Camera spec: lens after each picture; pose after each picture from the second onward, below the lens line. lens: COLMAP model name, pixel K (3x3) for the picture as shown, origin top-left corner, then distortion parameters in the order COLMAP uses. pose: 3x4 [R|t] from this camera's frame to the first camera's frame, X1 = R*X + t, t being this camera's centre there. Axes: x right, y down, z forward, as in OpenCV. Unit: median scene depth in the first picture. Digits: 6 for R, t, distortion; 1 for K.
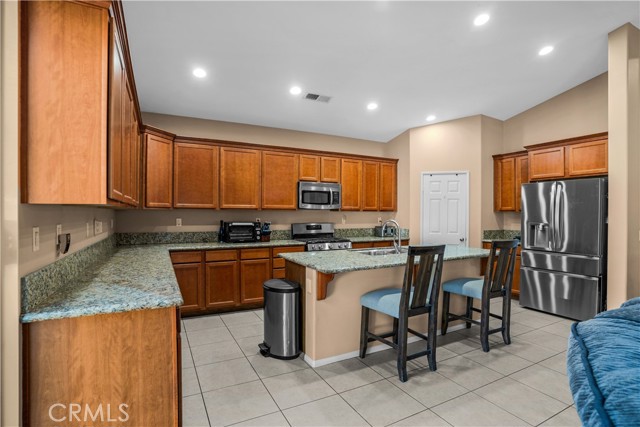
lens RADIAL K [[324.9, 0, 322.1], [0, 324.9, 213.4], [0, 0, 1]] dist [-0.055449, 0.003884]
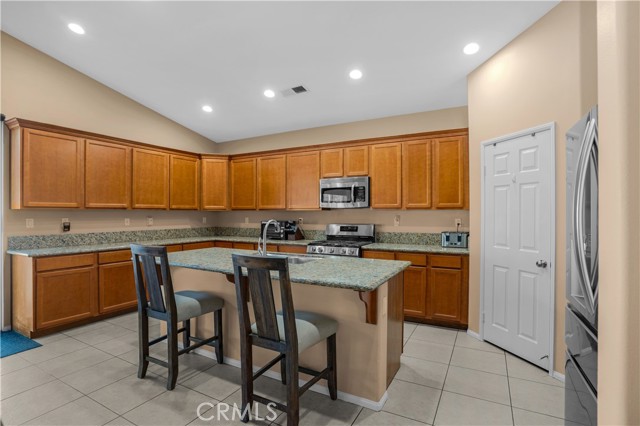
lens RADIAL K [[324.9, 0, 318.5], [0, 324.9, 214.7], [0, 0, 1]] dist [-0.055449, 0.003884]
pose [[0.533582, -0.003248, -0.845742, 0.757985], [-0.000901, 0.999990, -0.004409, 0.010046], [0.845748, 0.003115, 0.533574, 0.513801]]
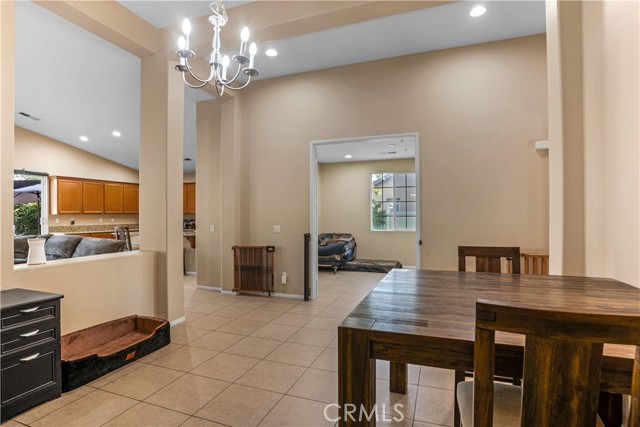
lens RADIAL K [[324.9, 0, 325.8], [0, 324.9, 215.5], [0, 0, 1]] dist [-0.055449, 0.003884]
pose [[0.673274, -0.005451, -0.739373, 1.922765], [0.005246, 0.999983, -0.002596, 0.012369], [0.739374, -0.002131, 0.673291, 0.263590]]
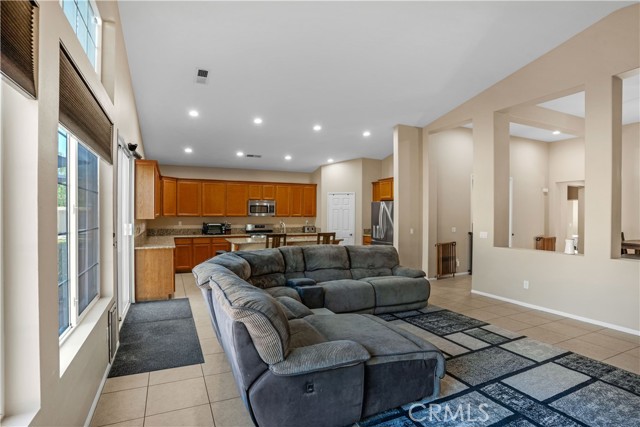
lens RADIAL K [[324.9, 0, 318.8], [0, 324.9, 213.5], [0, 0, 1]] dist [-0.055449, 0.003884]
pose [[0.999326, 0.001216, -0.036699, 0.382657], [-0.001315, 0.999996, -0.002673, -0.022930], [0.036696, 0.002719, 0.999323, -0.745184]]
